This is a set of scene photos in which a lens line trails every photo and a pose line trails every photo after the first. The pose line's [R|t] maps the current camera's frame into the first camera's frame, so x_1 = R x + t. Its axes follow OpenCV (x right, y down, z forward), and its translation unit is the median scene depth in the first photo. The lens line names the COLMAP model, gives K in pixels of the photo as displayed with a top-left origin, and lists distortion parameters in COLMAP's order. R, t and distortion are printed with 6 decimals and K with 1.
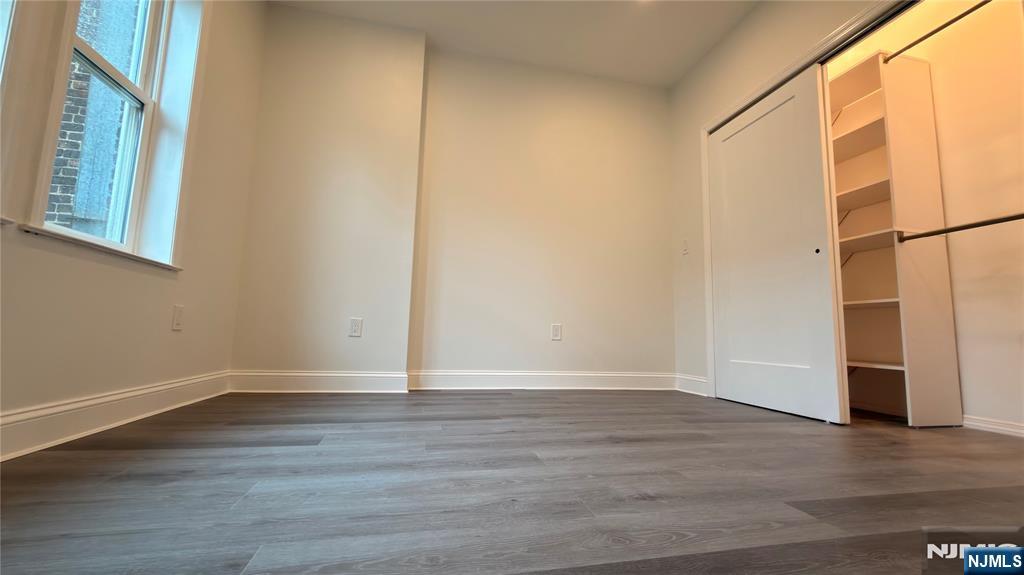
lens RADIAL K [[409.4, 0, 514.3], [0, 409.4, 288.7], [0, 0, 1]] dist [0.001870, 0.000803]
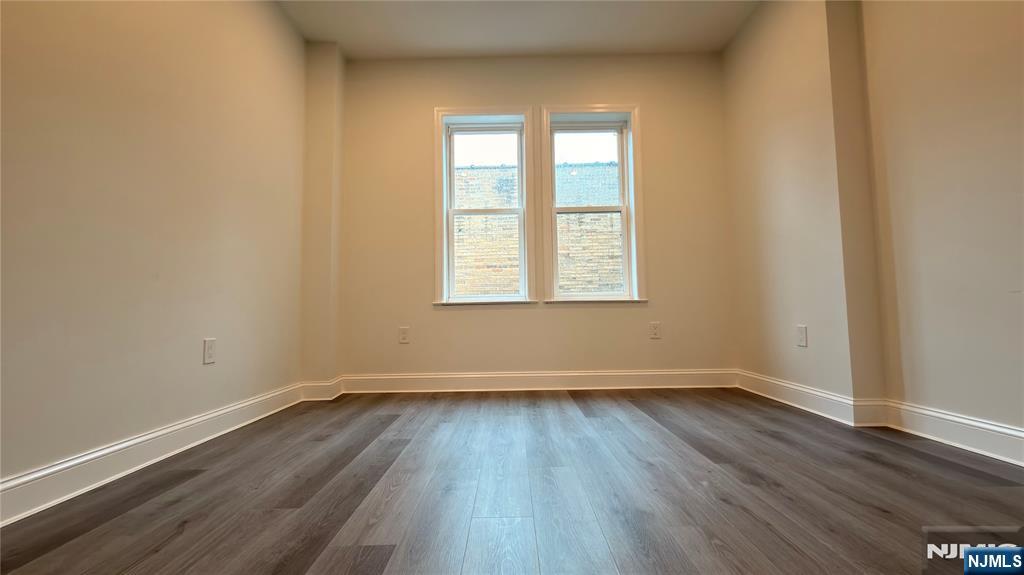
lens RADIAL K [[409.4, 0, 512.9], [0, 409.4, 289.0], [0, 0, 1]] dist [0.001870, 0.000803]
pose [[-0.233007, -0.087669, -0.968515, 0.875061], [0.125061, 0.984957, -0.119245, 0.031571], [0.964400, -0.148909, -0.218538, 0.859104]]
